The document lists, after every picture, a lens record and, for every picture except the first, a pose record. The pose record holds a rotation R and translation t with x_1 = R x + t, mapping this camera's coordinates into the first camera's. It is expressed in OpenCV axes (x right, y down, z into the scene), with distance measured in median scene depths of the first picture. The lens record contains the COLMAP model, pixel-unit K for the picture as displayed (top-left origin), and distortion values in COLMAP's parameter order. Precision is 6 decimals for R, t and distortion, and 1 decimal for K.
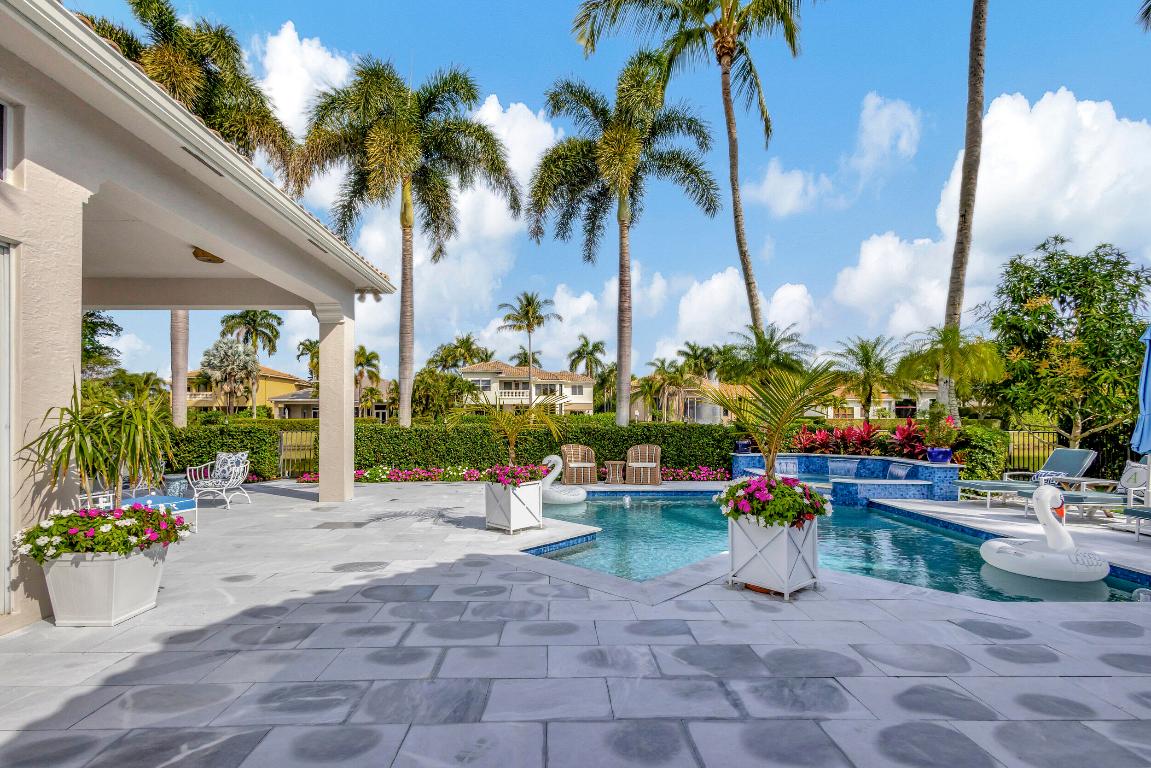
lens RADIAL K [[541.5, 0, 564.9], [0, 541.5, 388.3], [0, 0, 1]] dist [-0.001993, -0.000320]
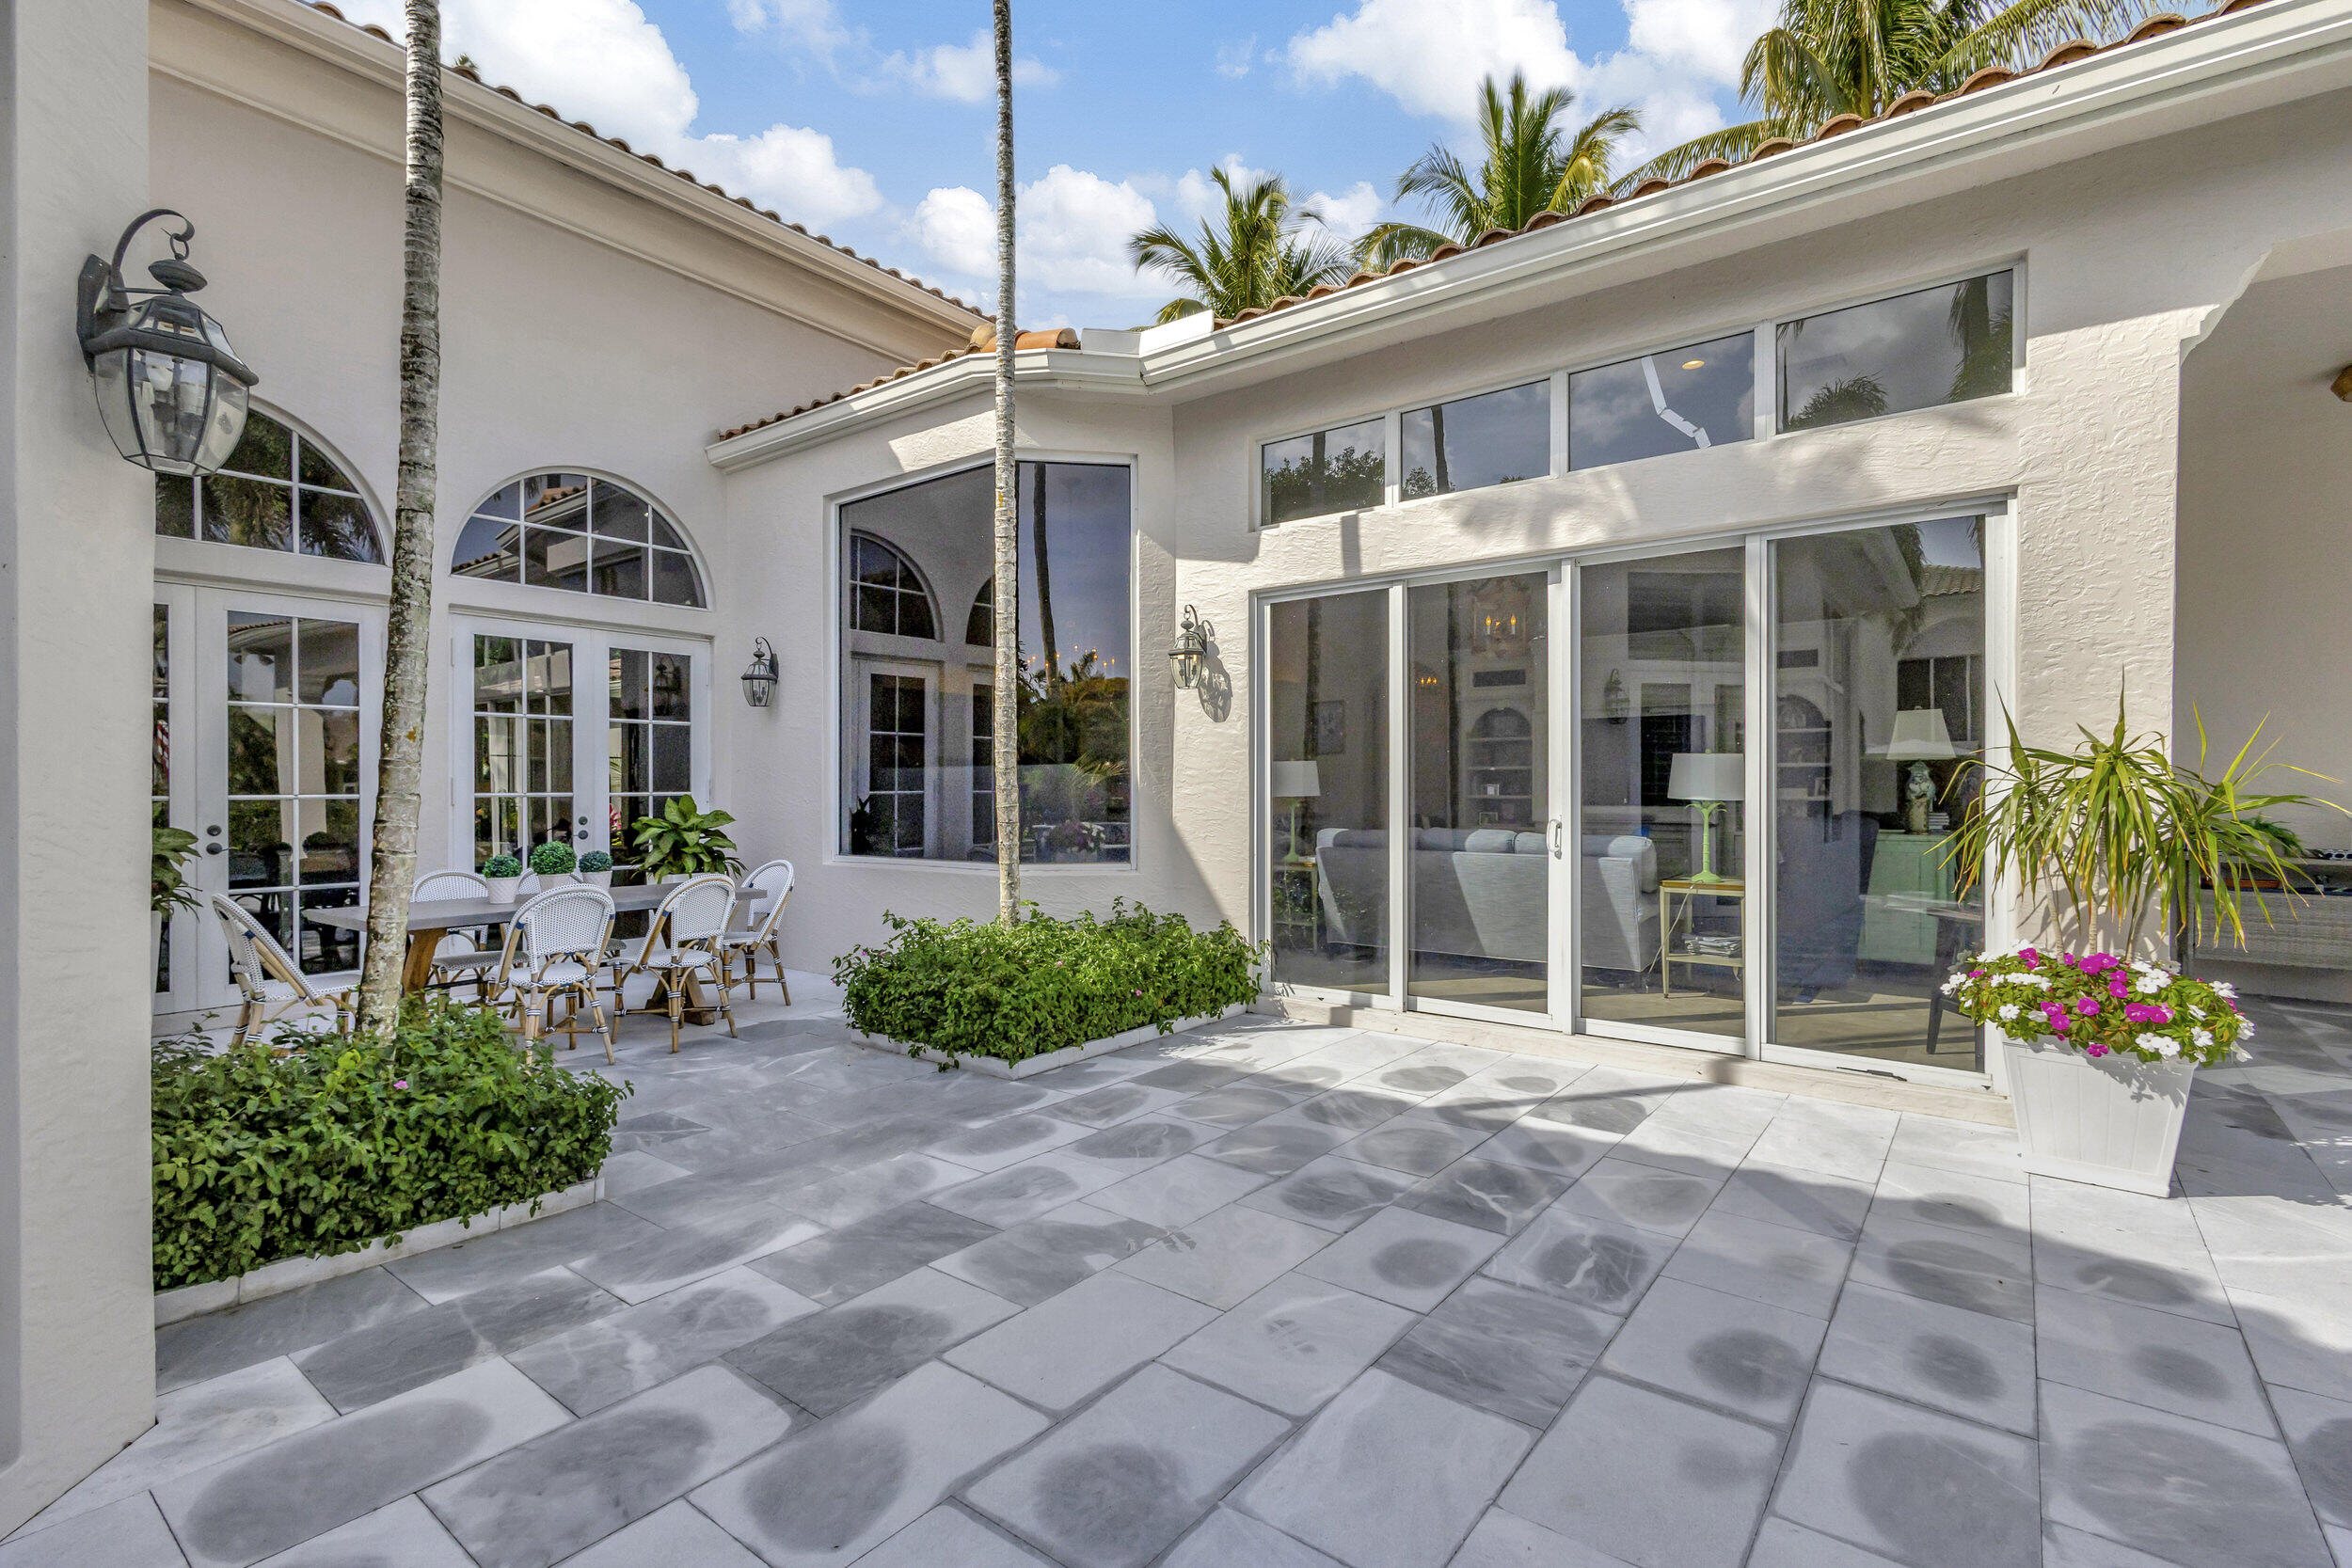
lens RADIAL K [[1091.8, 0, 1158.6], [0, 1091.8, 800.6], [0, 0, 1]] dist [0.012150, -0.000953]
pose [[-0.629255, 0.015648, -0.777041, 0.282534], [0.037497, 0.999244, -0.010243, 0.031288], [0.776294, -0.035583, -0.629366, 0.558779]]
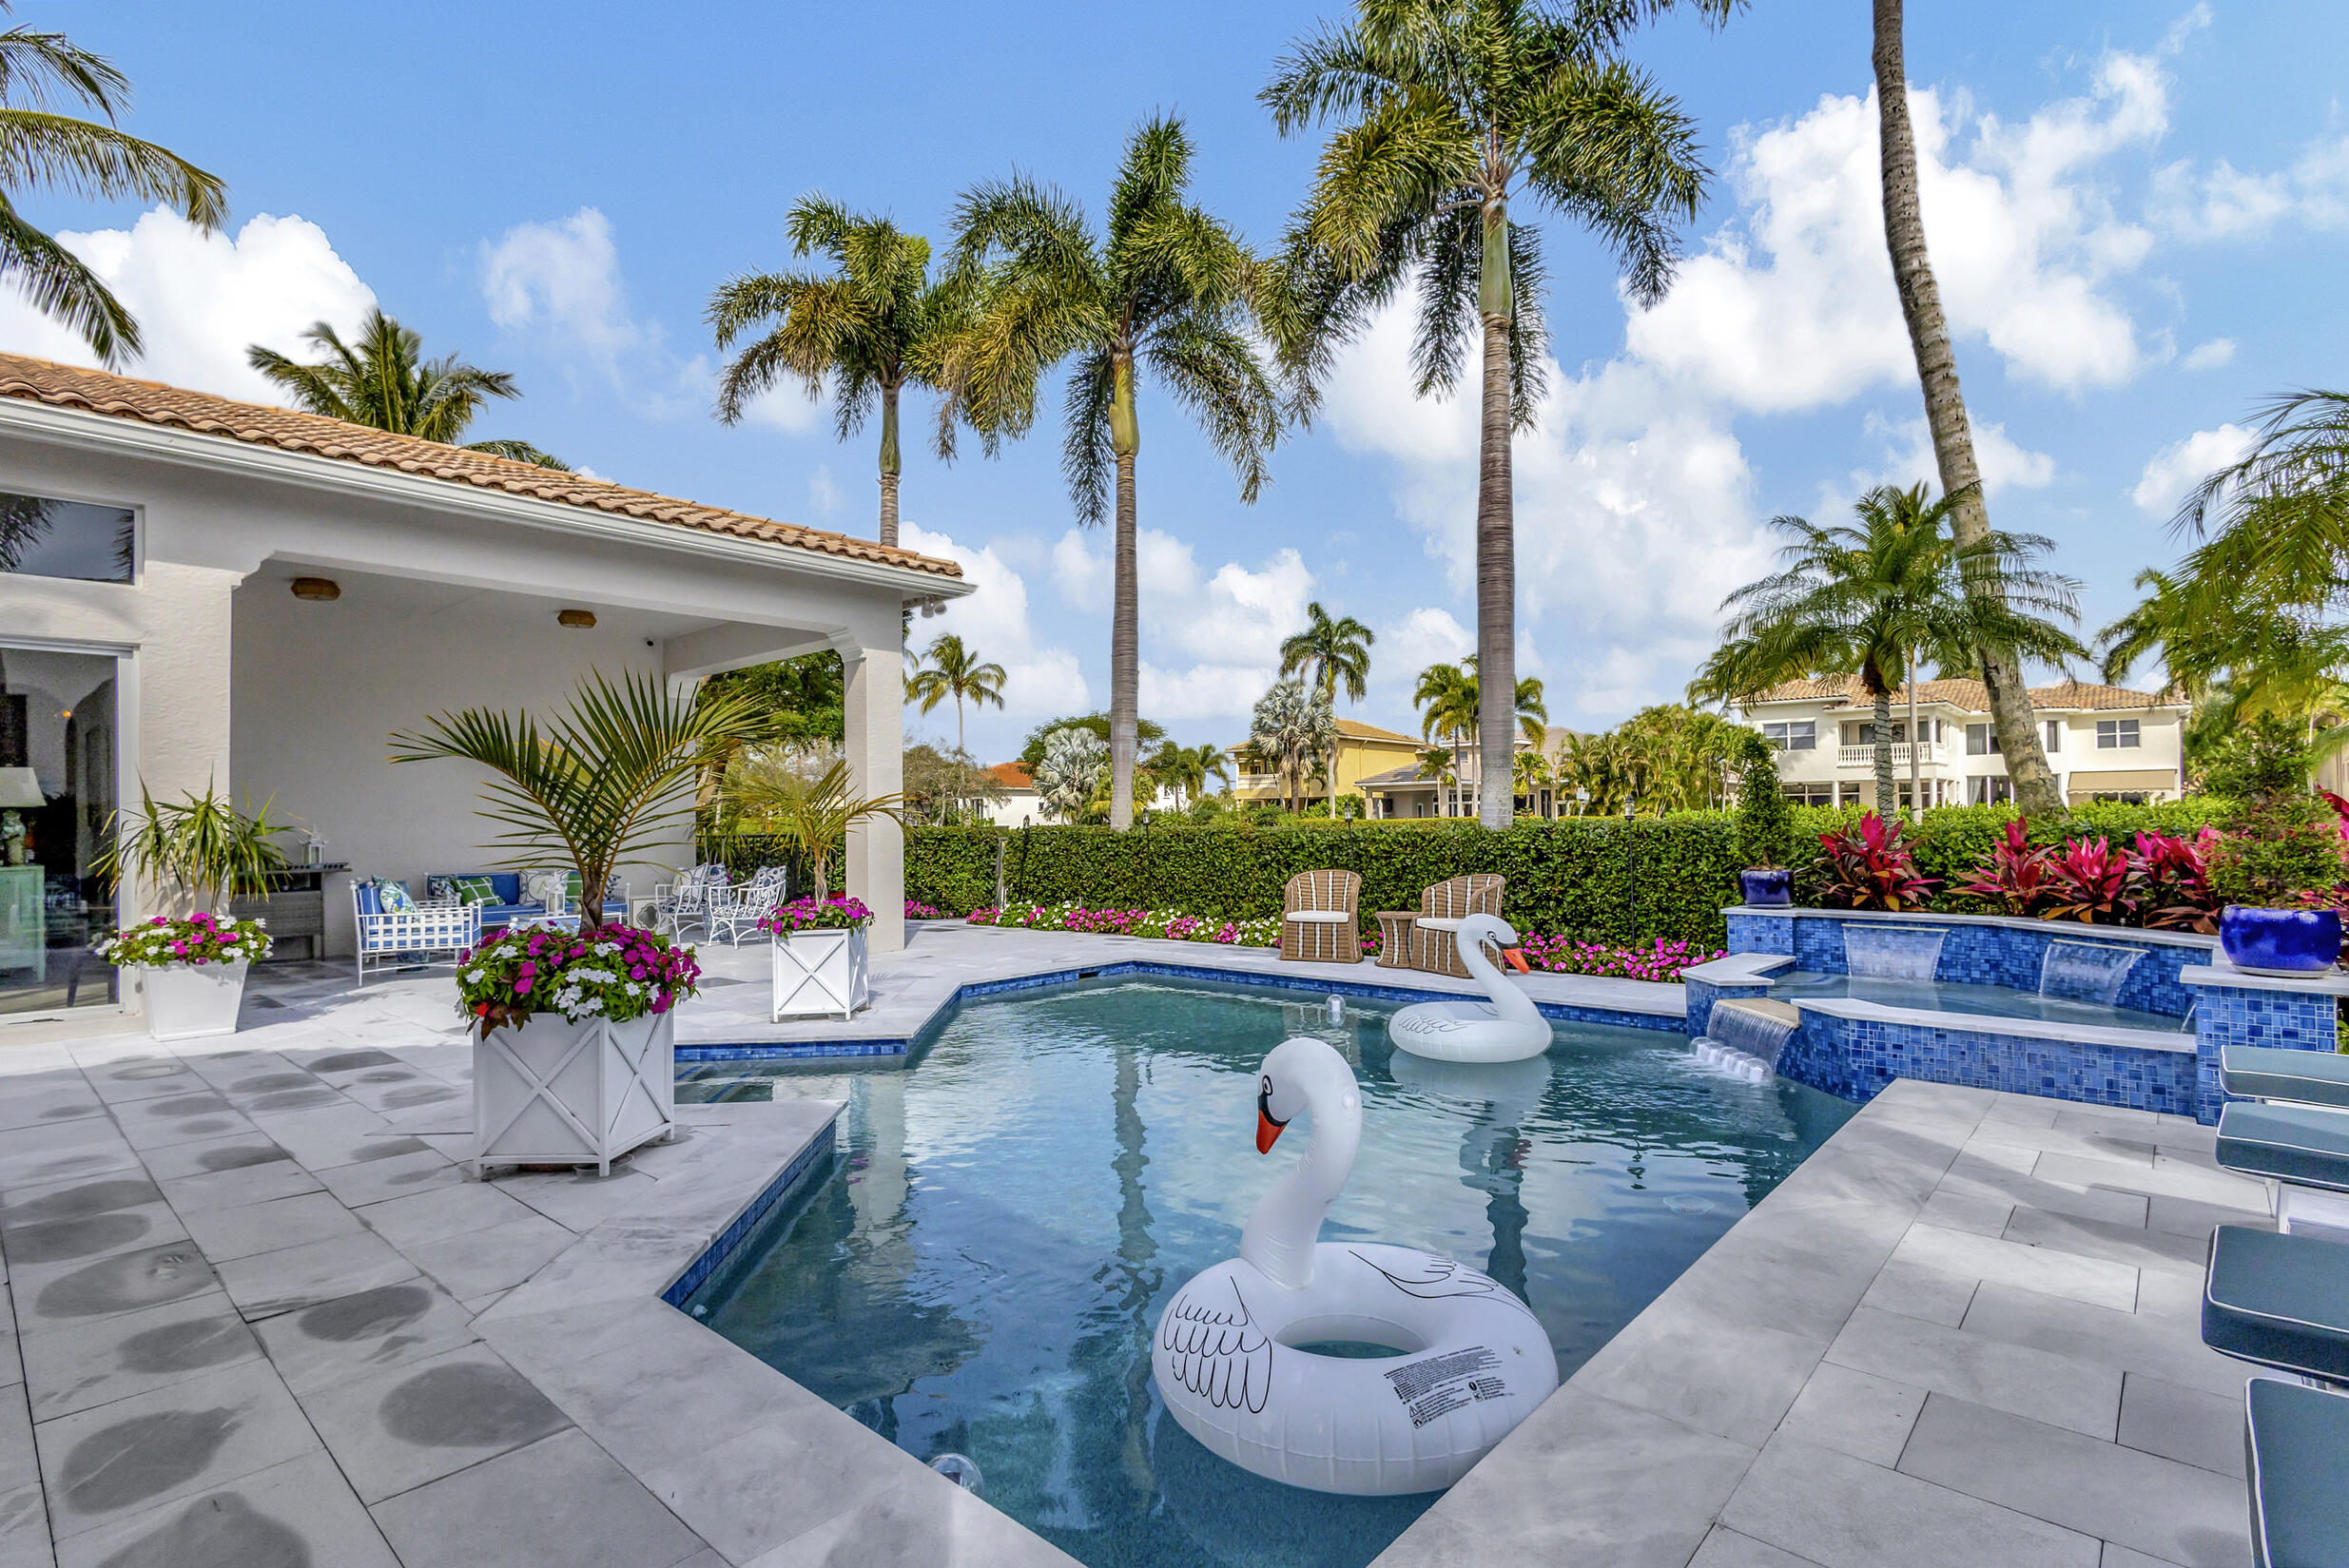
lens RADIAL K [[1126.2, 0, 1151.2], [0, 1126.2, 794.7], [0, 0, 1]] dist [0.002511, -0.000440]
pose [[0.718031, -0.019431, -0.695740, 0.985865], [0.043873, 0.998886, 0.017382, 0.030035], [0.694627, -0.043005, 0.718083, 0.430804]]
